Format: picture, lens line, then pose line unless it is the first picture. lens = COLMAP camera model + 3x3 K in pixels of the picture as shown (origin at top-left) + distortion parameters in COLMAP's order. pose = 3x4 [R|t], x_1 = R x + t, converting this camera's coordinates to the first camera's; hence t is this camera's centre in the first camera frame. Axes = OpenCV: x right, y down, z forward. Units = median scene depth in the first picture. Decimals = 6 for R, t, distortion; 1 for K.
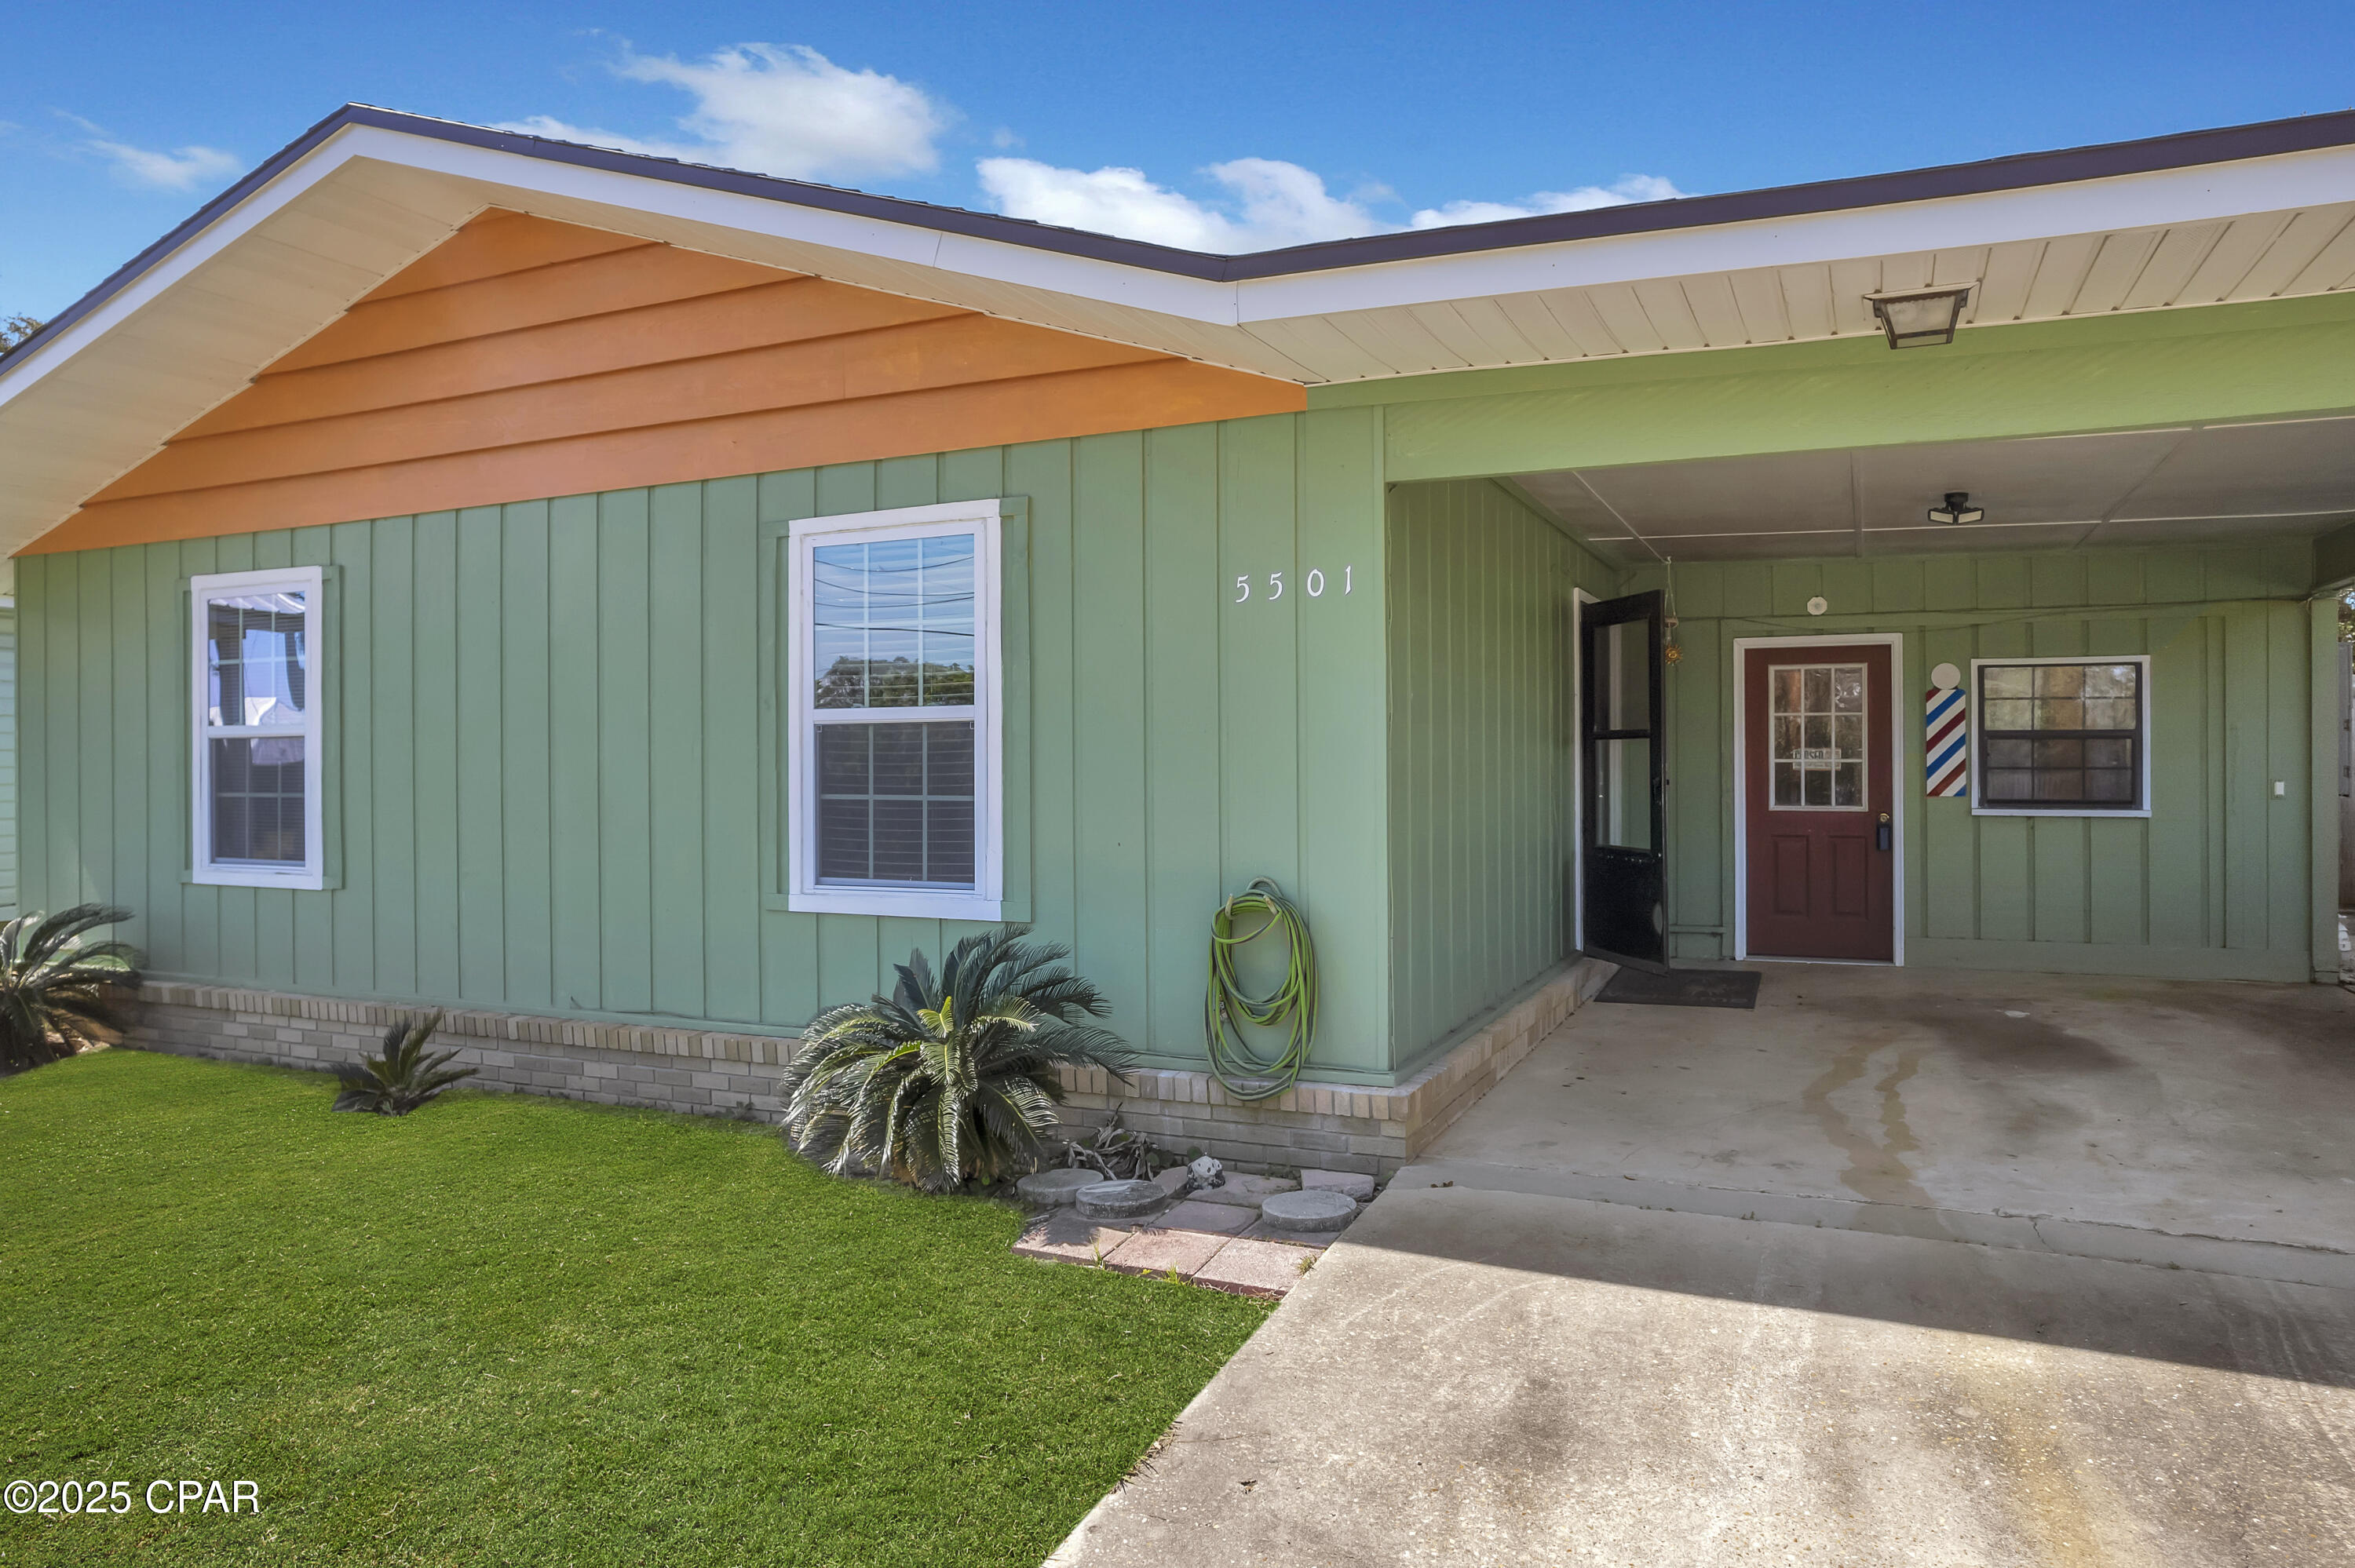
lens RADIAL K [[1552.0, 0, 1170.5], [0, 1552.0, 759.6], [0, 0, 1]] dist [-0.081590, 0.072348]
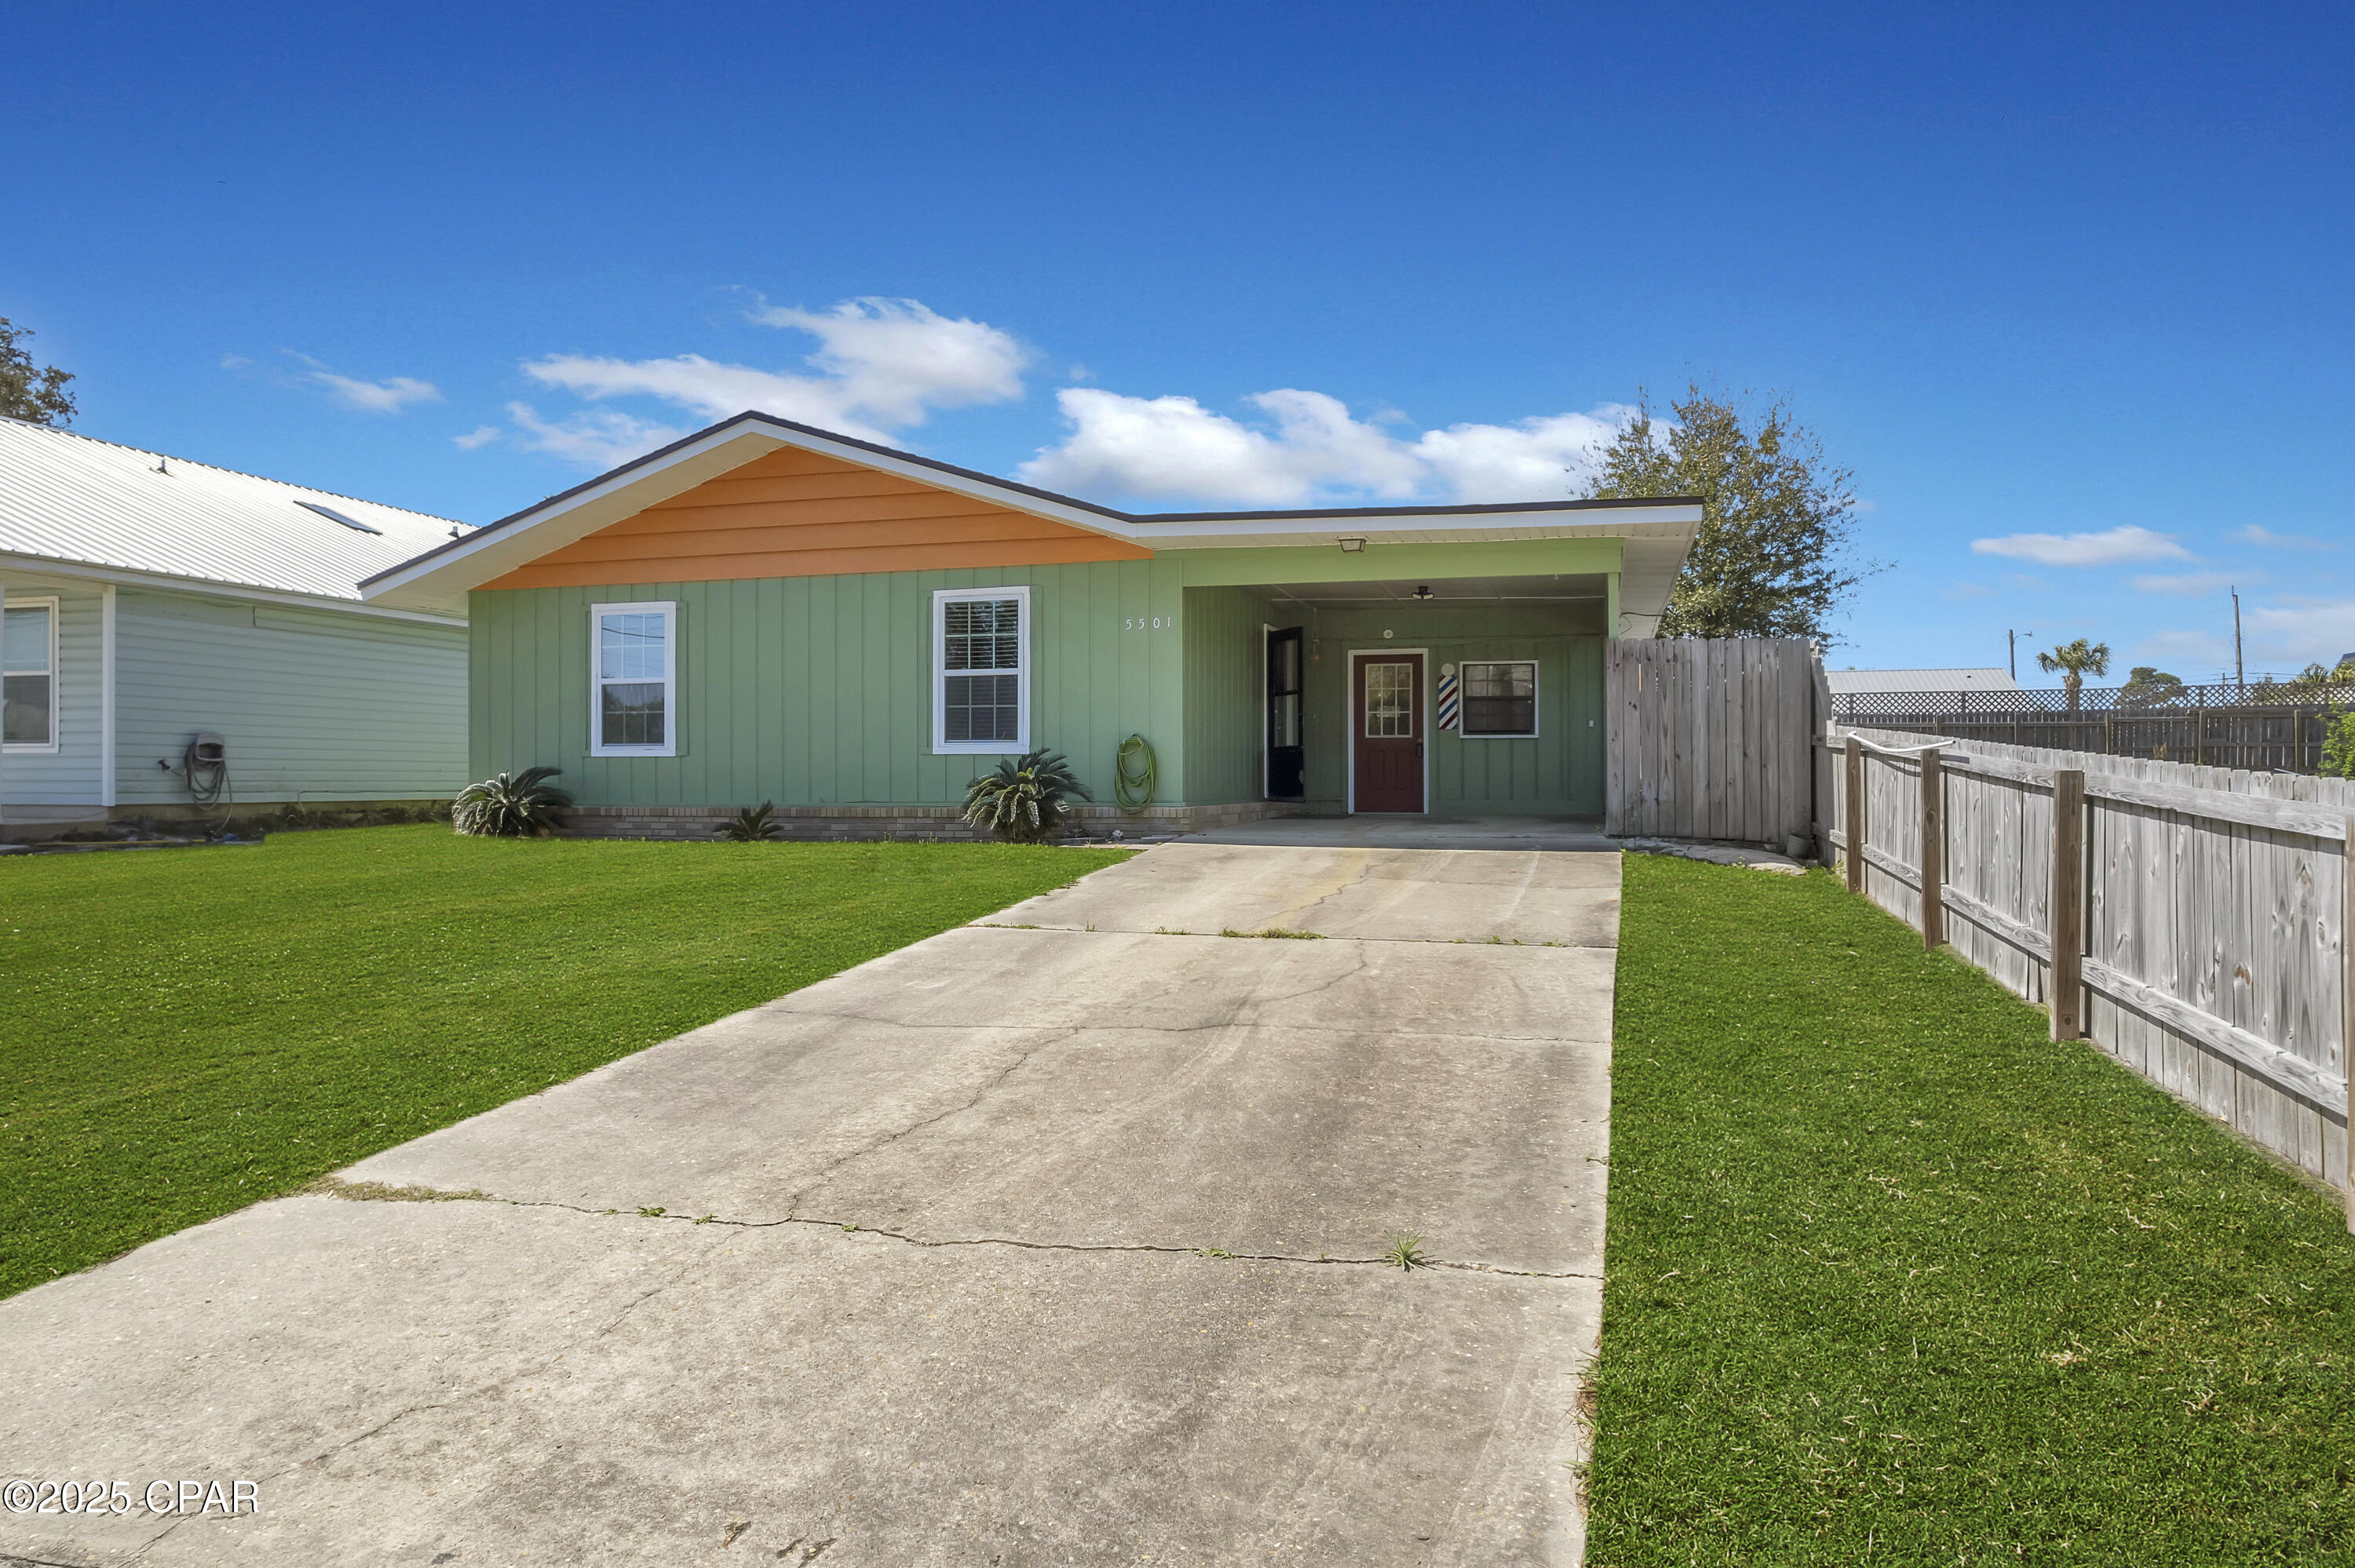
lens RADIAL K [[1552.0, 0, 1170.5], [0, 1552.0, 759.6], [0, 0, 1]] dist [-0.081590, 0.072348]
pose [[0.987525, 0.006617, 0.157325, -0.263162], [-0.004851, 0.999921, -0.011606, 0.133911], [-0.157389, 0.010698, 0.987479, -1.437128]]
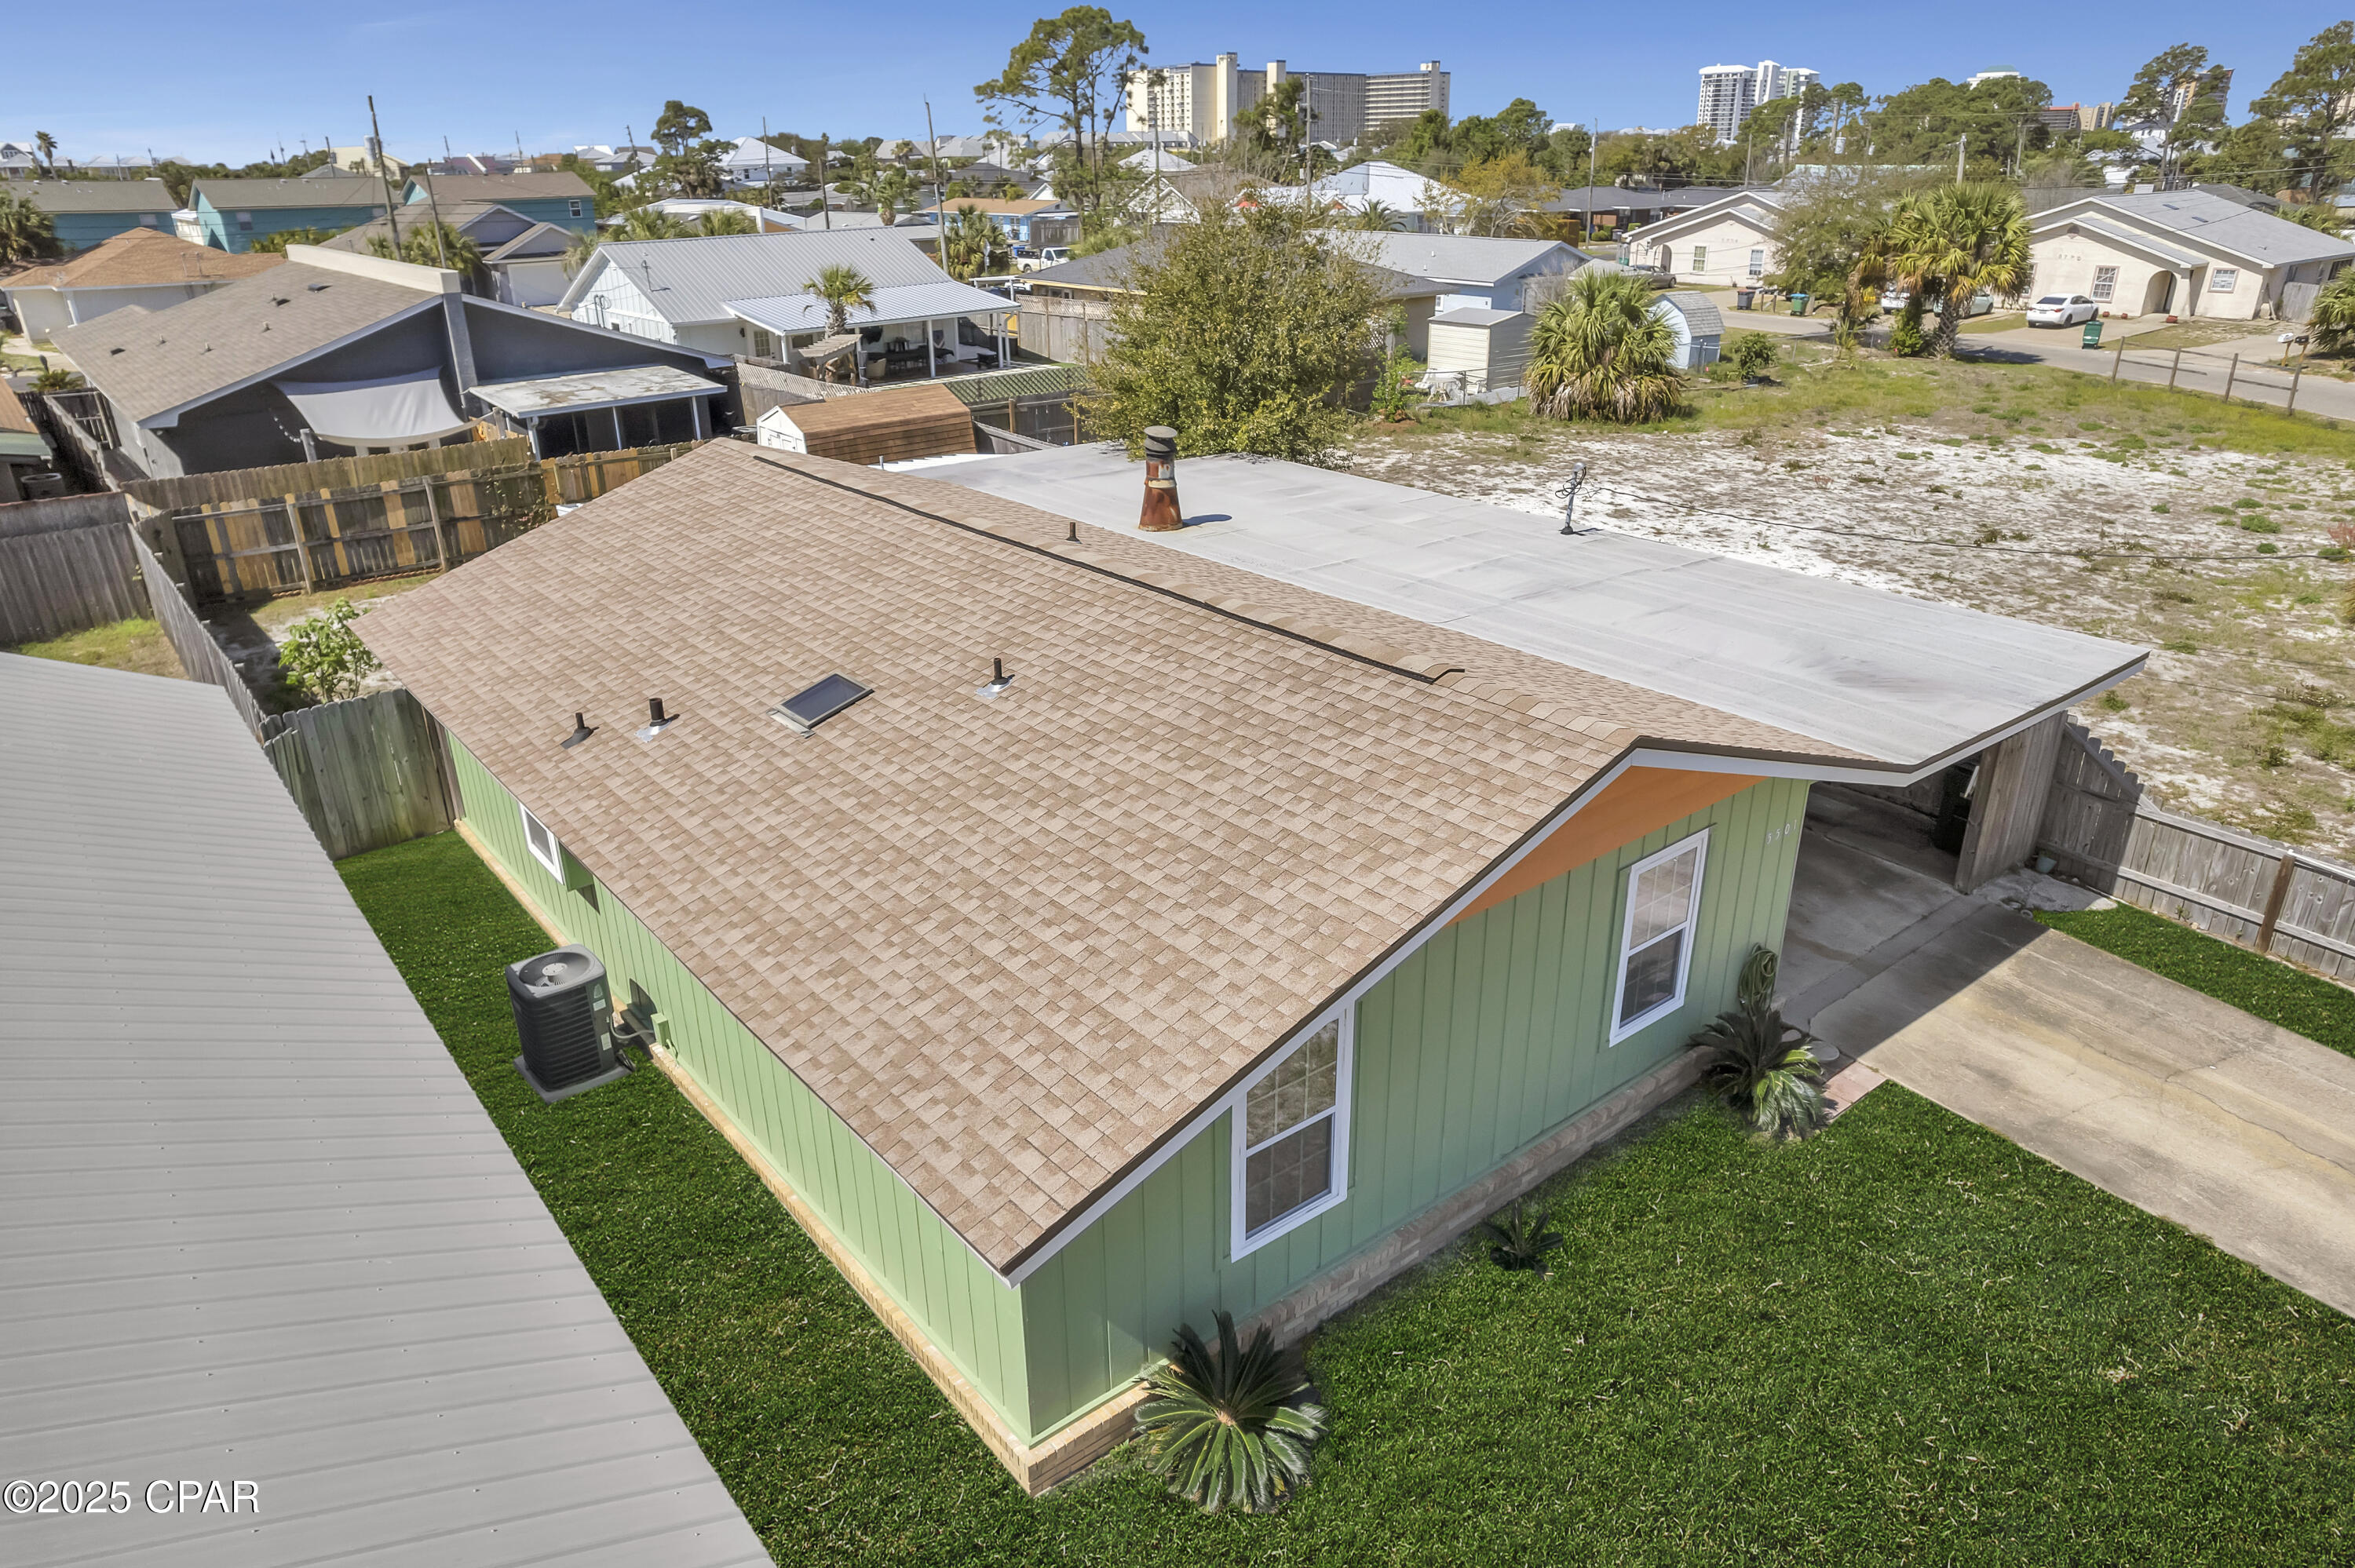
lens RADIAL K [[1552.0, 0, 1170.5], [0, 1552.0, 759.6], [0, 0, 1]] dist [-0.081590, 0.072348]
pose [[0.444430, -0.335529, 0.830604, -1.981367], [0.005531, 0.928216, 0.372000, -0.960462], [-0.895796, -0.160734, 0.414383, 0.759696]]
